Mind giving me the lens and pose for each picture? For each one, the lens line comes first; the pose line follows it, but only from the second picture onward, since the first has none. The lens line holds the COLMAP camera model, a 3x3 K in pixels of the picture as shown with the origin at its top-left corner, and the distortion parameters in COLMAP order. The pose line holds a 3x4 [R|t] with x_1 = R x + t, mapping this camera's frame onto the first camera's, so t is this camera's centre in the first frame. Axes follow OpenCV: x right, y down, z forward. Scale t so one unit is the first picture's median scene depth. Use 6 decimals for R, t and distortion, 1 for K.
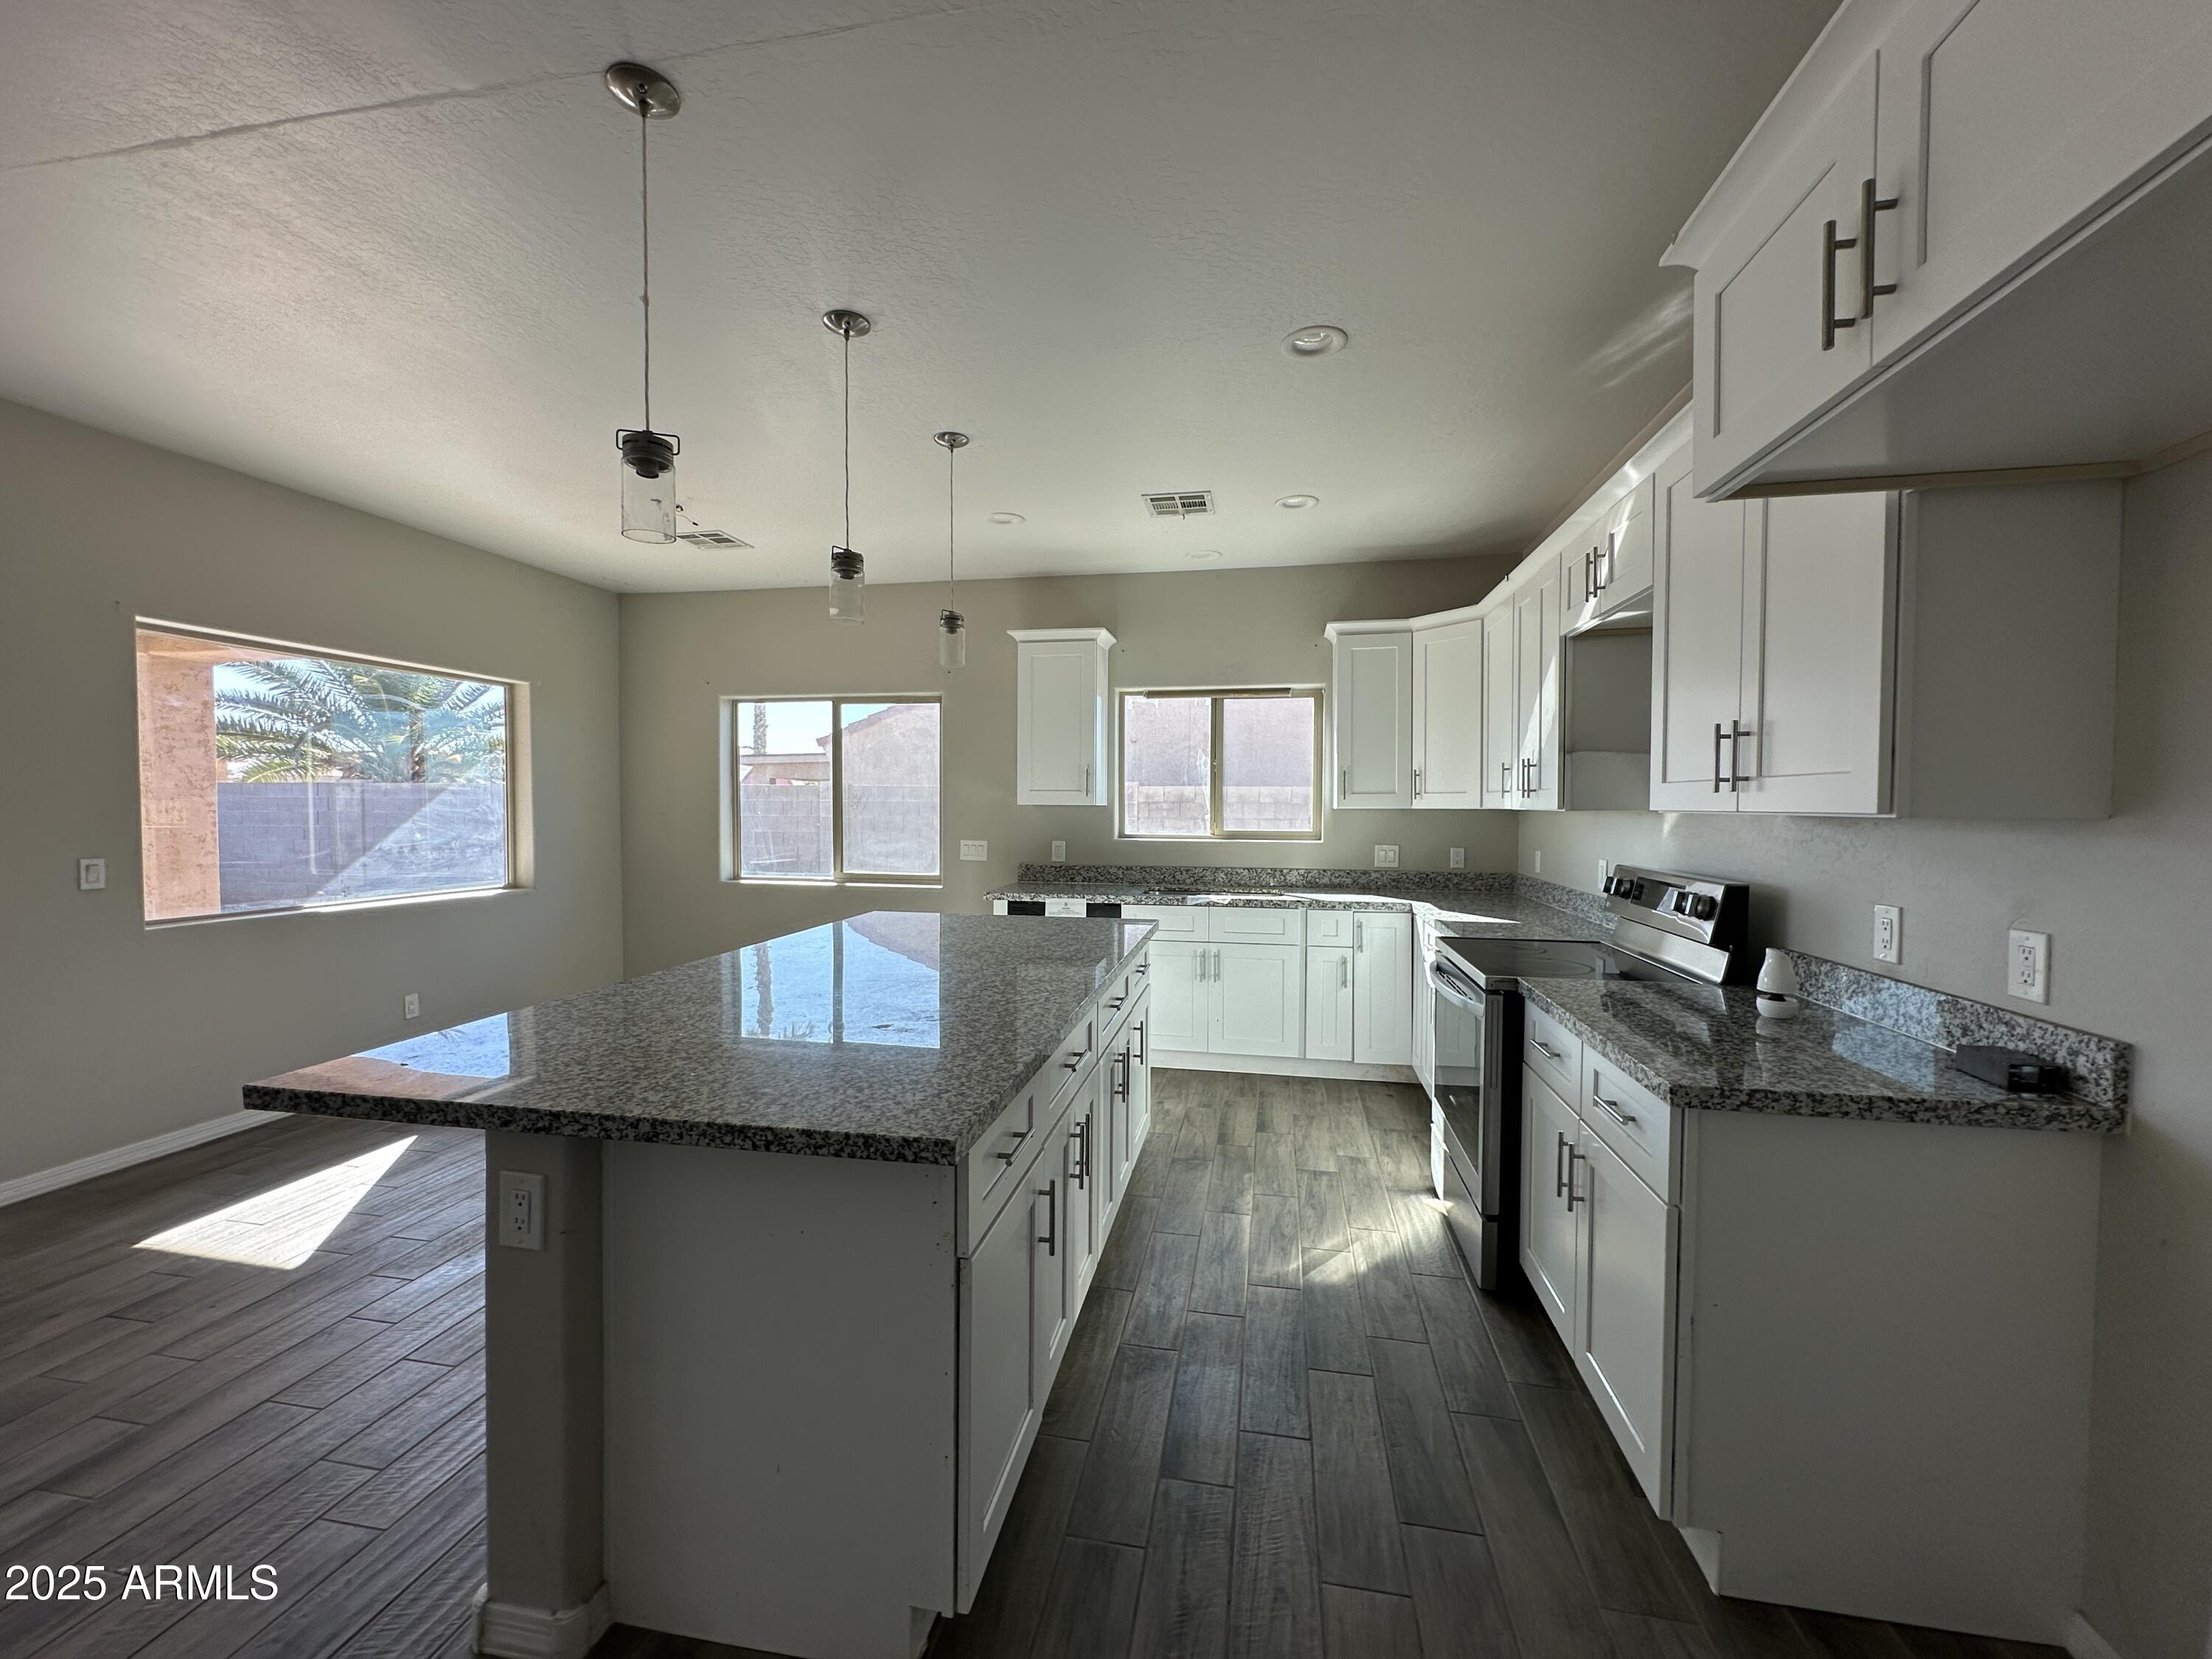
lens RADIAL K [[883.5, 0, 1106.0], [0, 883.5, 829.5], [0, 0, 1]] dist [-0.000623, 0.000317]
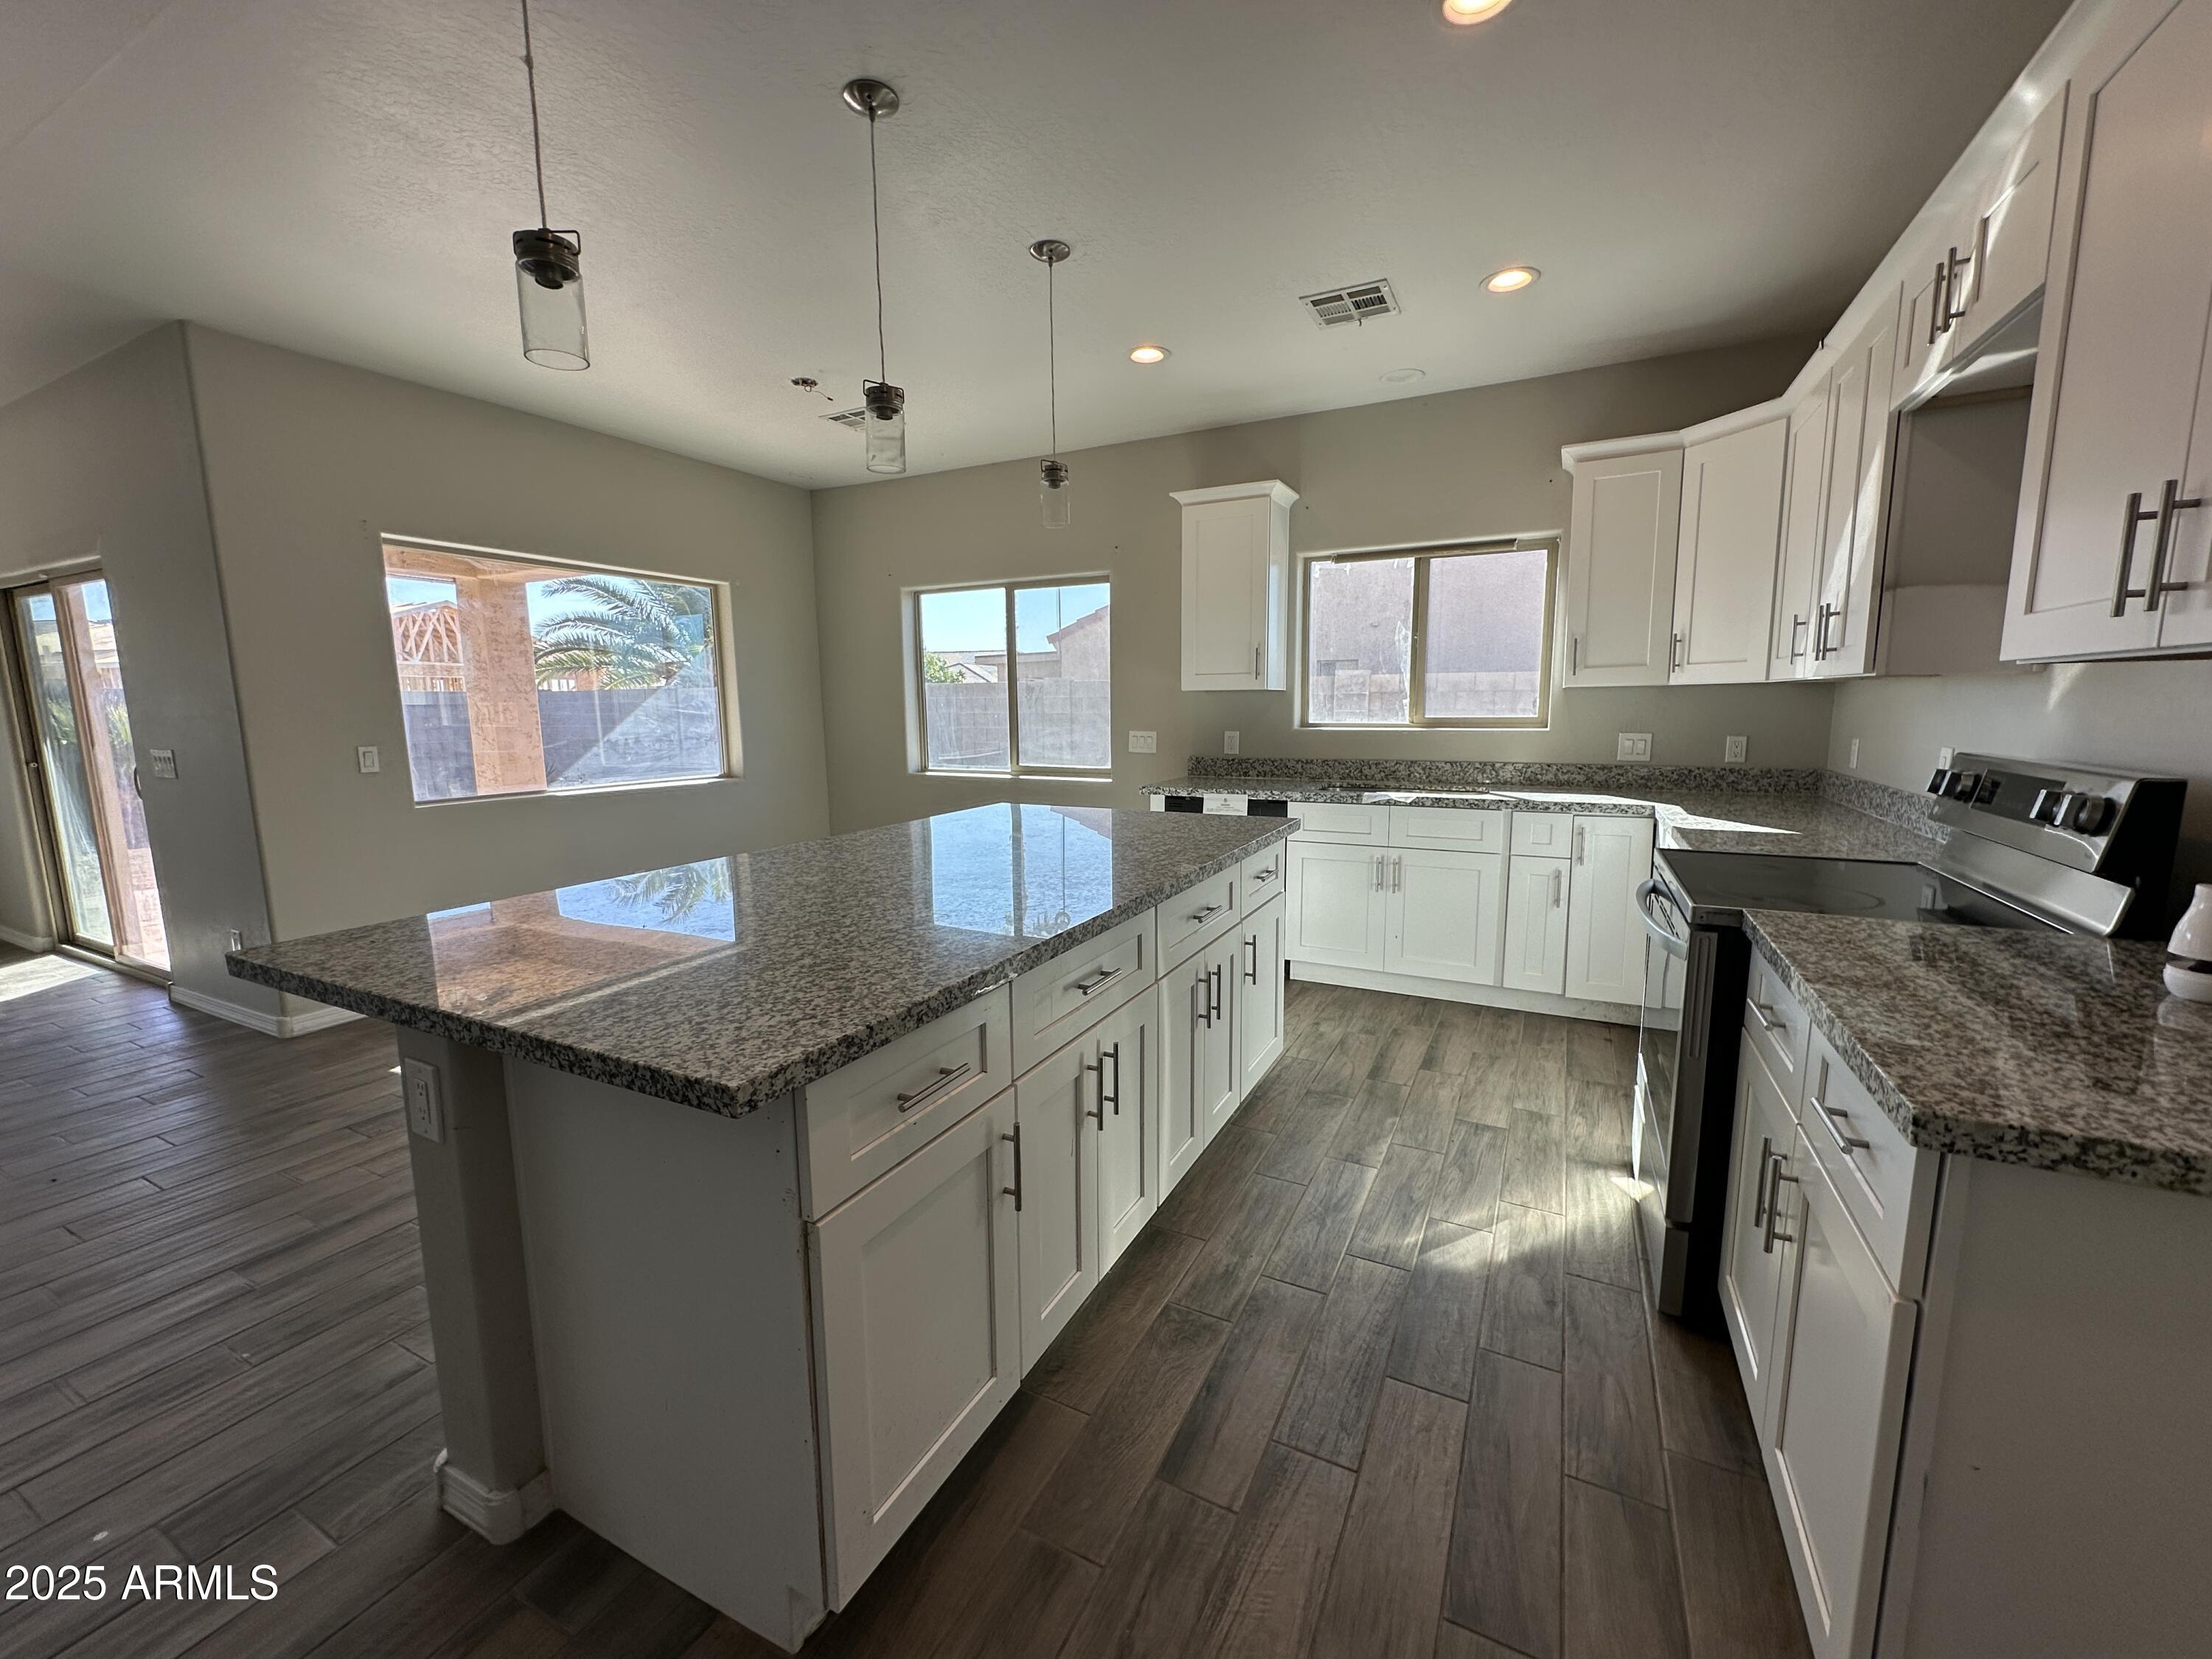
lens RADIAL K [[883.5, 0, 1106.0], [0, 883.5, 829.5], [0, 0, 1]] dist [-0.000623, 0.000317]
pose [[0.958538, 0.025705, -0.283802, 0.130149], [0.006795, 0.993578, 0.112941, 0.015971], [0.284883, -0.110186, 0.952208, 0.141630]]
